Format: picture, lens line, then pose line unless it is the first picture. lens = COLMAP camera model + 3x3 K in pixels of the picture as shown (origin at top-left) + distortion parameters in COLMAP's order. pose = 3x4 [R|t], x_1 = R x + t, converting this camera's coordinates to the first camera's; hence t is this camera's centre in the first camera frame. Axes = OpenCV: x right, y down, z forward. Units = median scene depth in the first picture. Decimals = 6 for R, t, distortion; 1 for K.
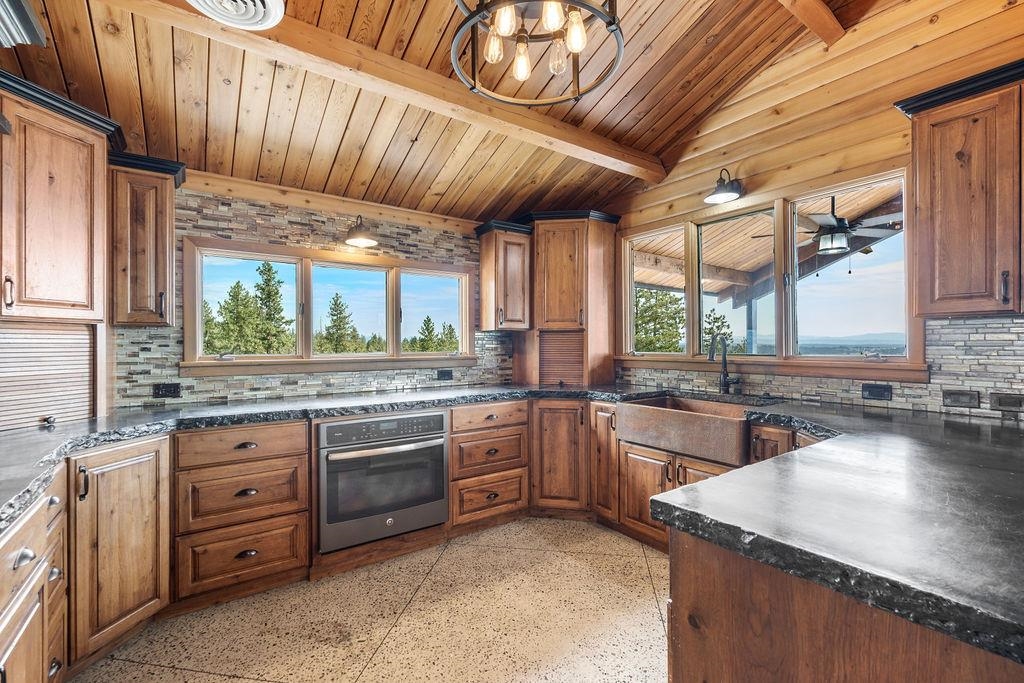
lens RADIAL K [[447.1, 0, 516.3], [0, 447.1, 343.9], [0, 0, 1]] dist [-0.010854, 0.000746]
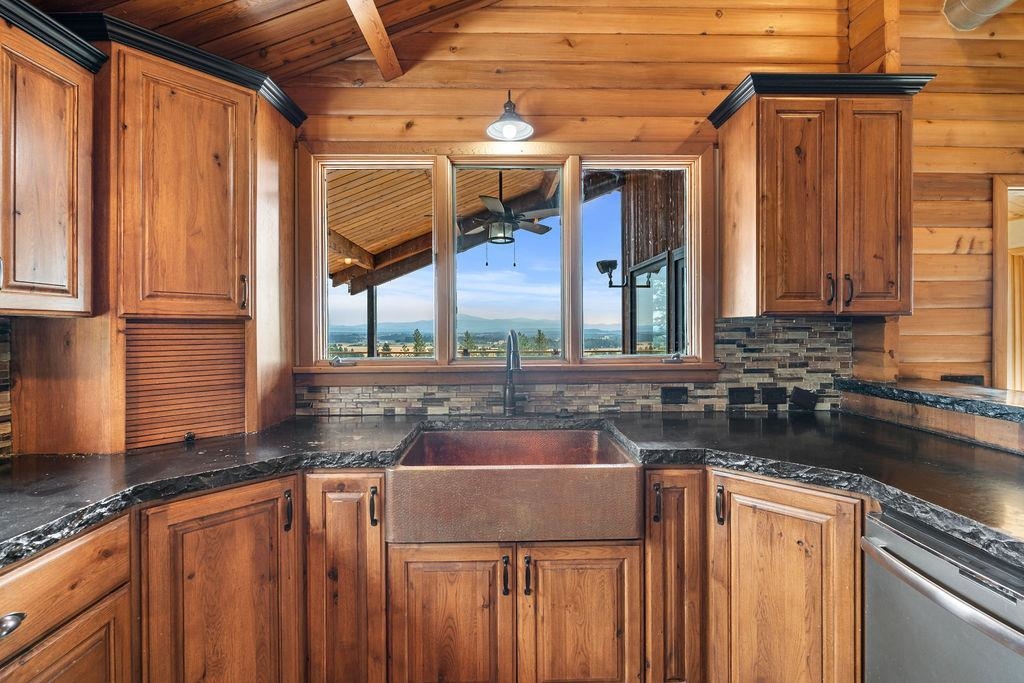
lens RADIAL K [[447.1, 0, 511.5], [0, 447.1, 330.9], [0, 0, 1]] dist [-0.010854, 0.000746]
pose [[0.566375, -0.001818, 0.824146, -0.096717], [0.004816, 0.999988, -0.001104, -0.018554], [-0.824134, 0.004595, 0.566377, 0.575087]]
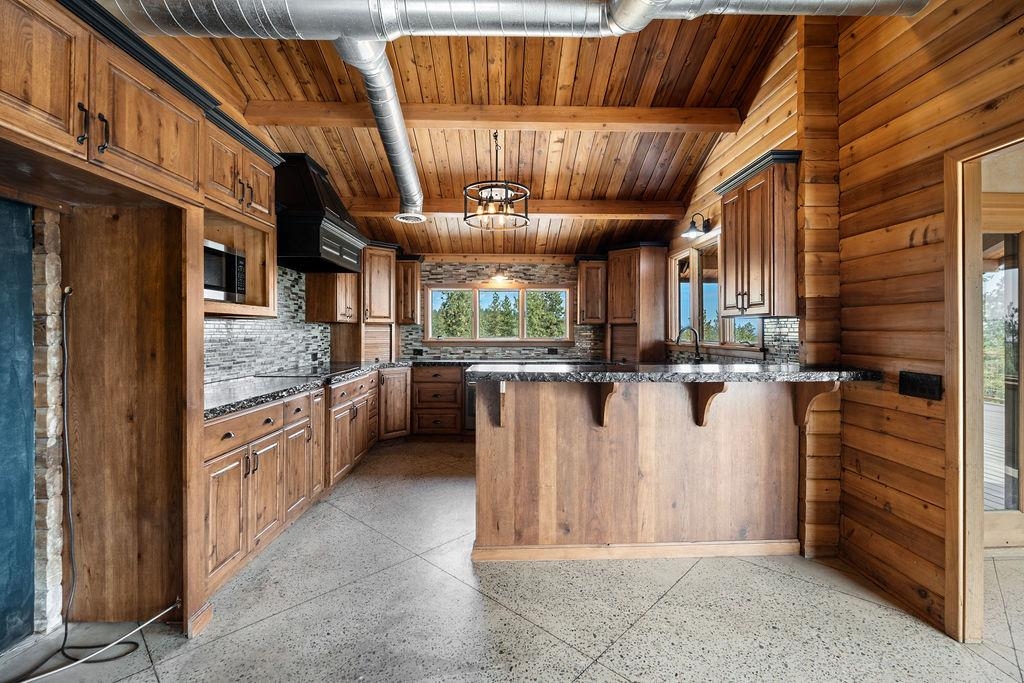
lens RADIAL K [[447.1, 0, 511.1], [0, 447.1, 332.1], [0, 0, 1]] dist [-0.010854, 0.000746]
pose [[0.825030, 0.005099, -0.565066, 0.743266], [-0.005351, 0.999985, 0.001212, -0.003135], [0.565064, 0.002024, 0.825045, -0.512286]]
